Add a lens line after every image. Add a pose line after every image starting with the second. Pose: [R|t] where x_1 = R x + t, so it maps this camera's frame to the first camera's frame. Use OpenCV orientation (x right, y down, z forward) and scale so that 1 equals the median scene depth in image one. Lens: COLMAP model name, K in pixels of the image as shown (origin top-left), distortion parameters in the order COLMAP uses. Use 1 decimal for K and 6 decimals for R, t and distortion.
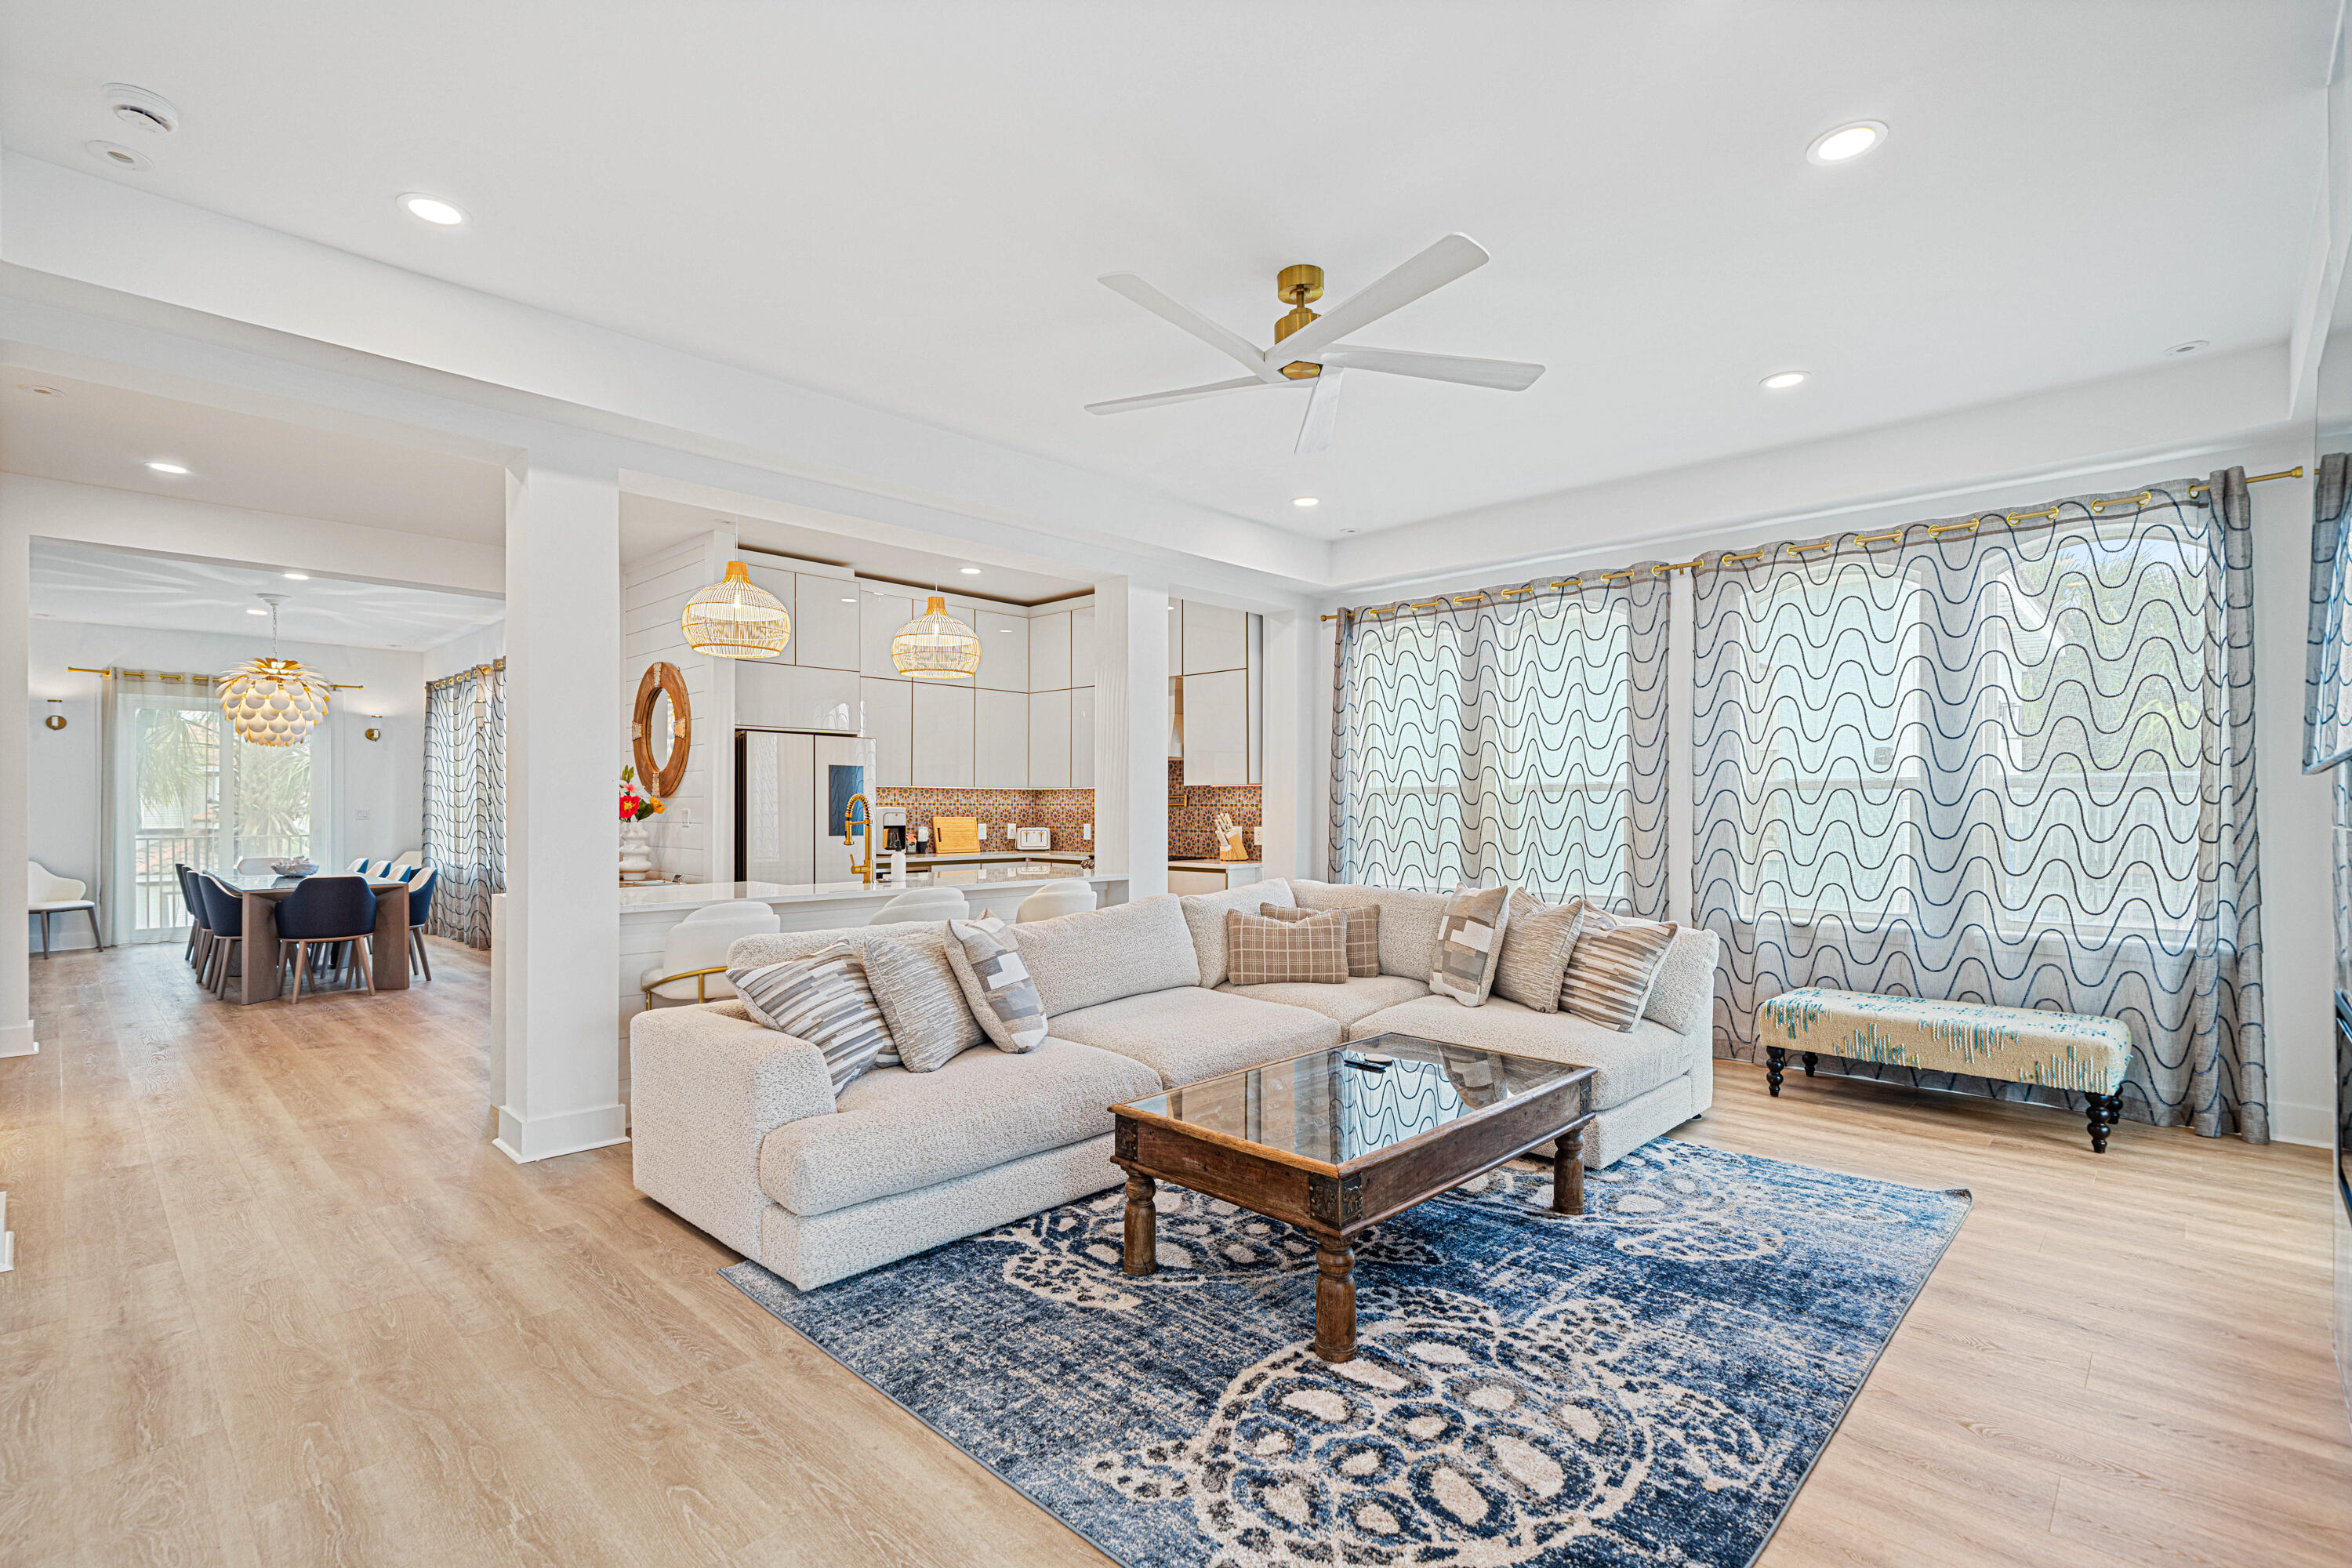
lens RADIAL K [[1072.8, 0, 1172.2], [0, 1072.8, 798.0], [0, 0, 1]] dist [-0.001365, -0.000340]
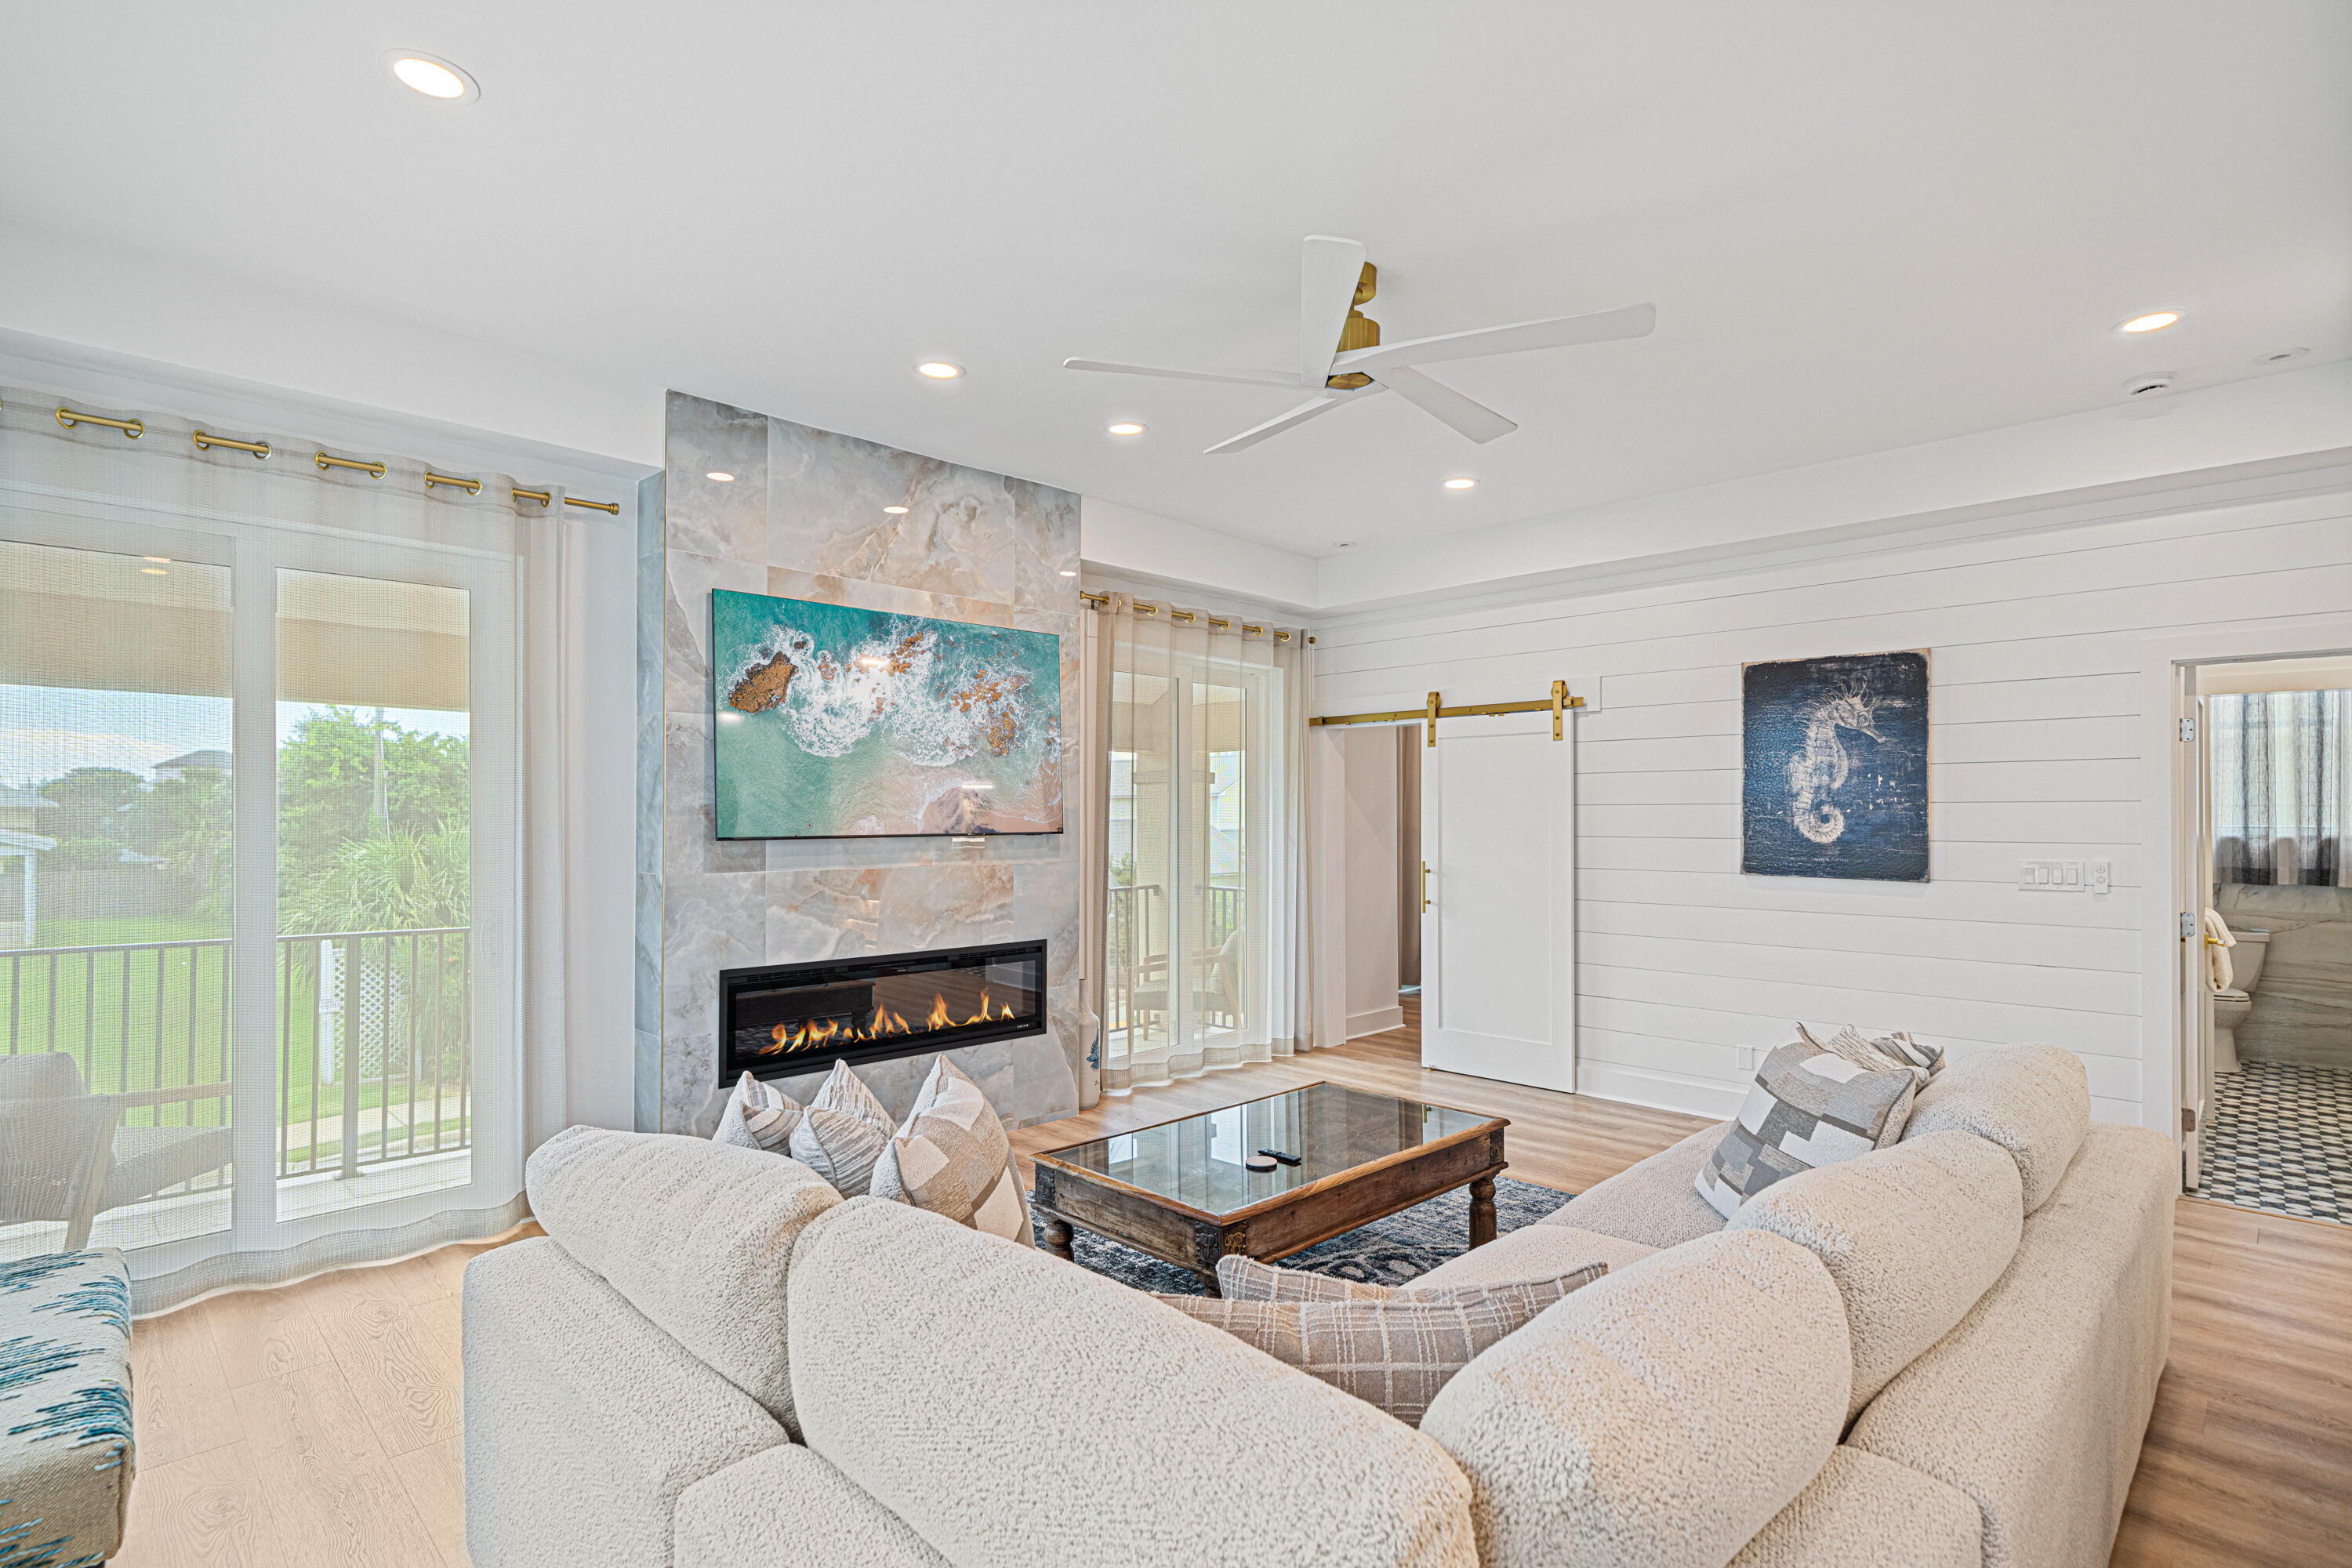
lens RADIAL K [[1131.7, 0, 1171.2], [0, 1131.7, 803.5], [0, 0, 1]] dist [0.001359, 0.000529]
pose [[-0.999734, -0.002413, 0.022943, 0.270664], [-0.002957, 0.999715, -0.023707, -0.031862], [-0.022880, -0.023769, -0.999456, 2.126425]]
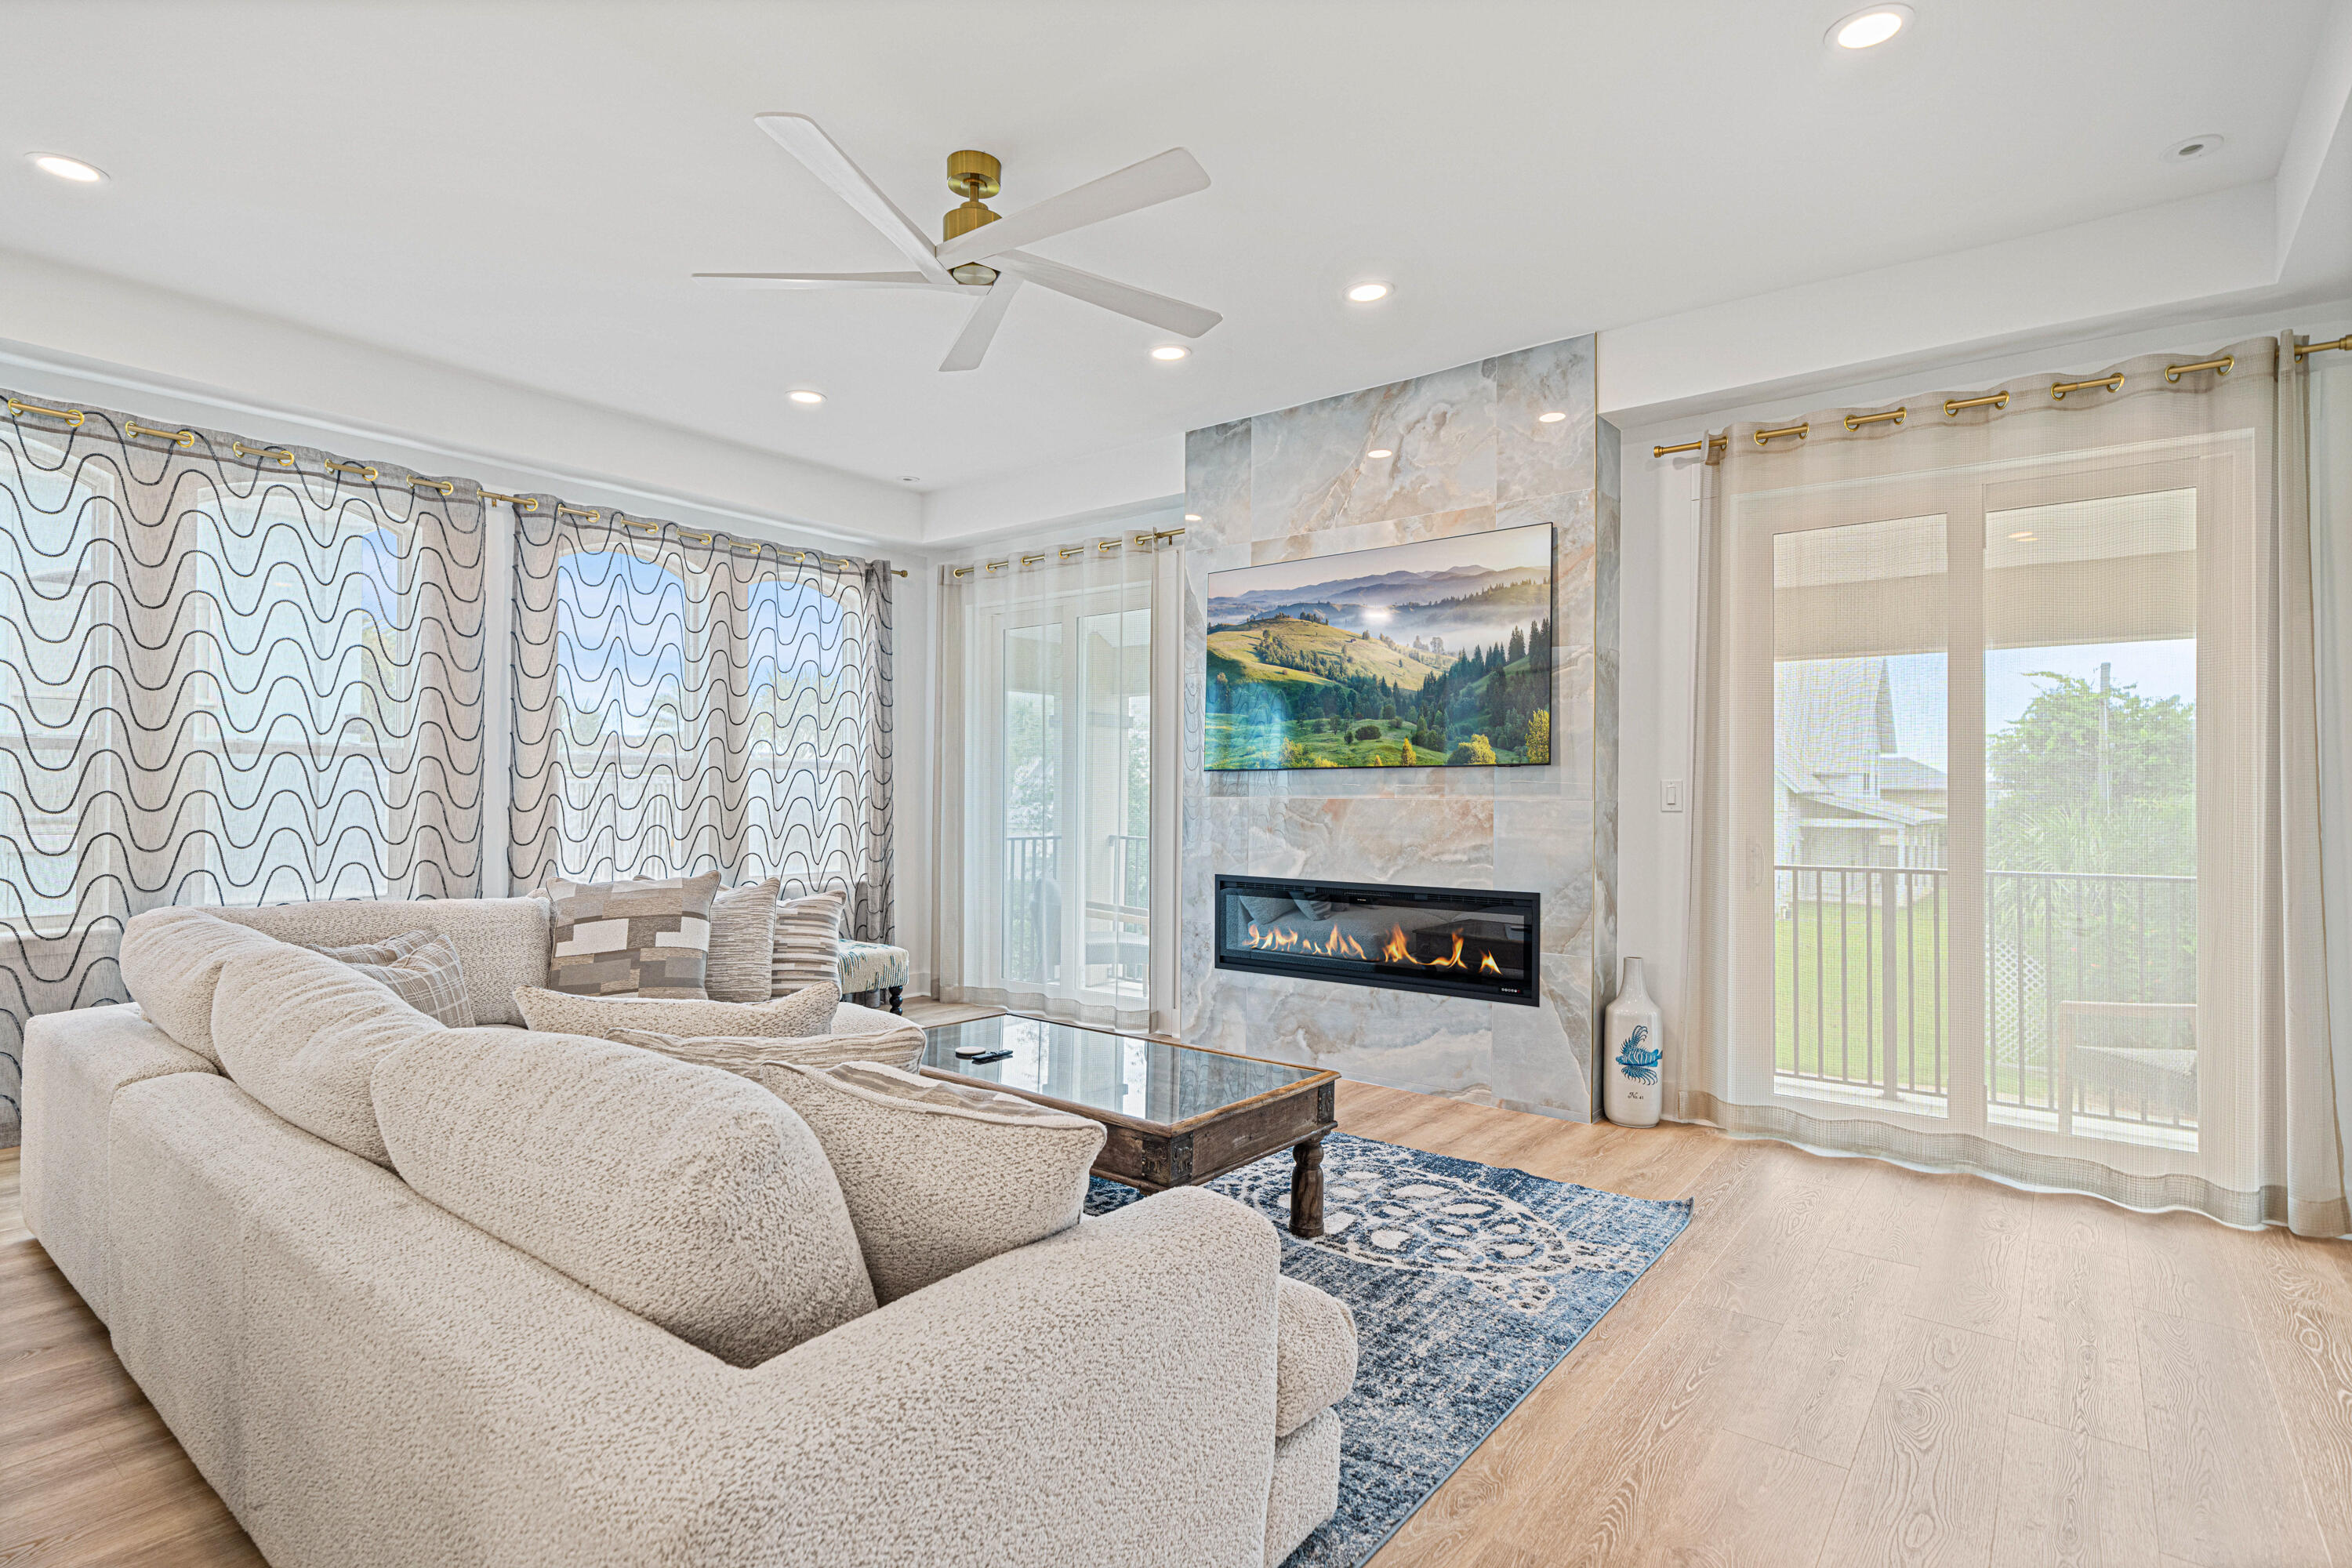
lens RADIAL K [[1168.7, 0, 1161.4], [0, 1168.7, 781.6], [0, 0, 1]] dist [0.000330, 0.001234]
pose [[-0.097550, 0.010036, 0.995180, -0.913106], [-0.018764, 0.999753, -0.011921, 0.020411], [-0.995054, -0.019837, -0.097338, 1.030283]]
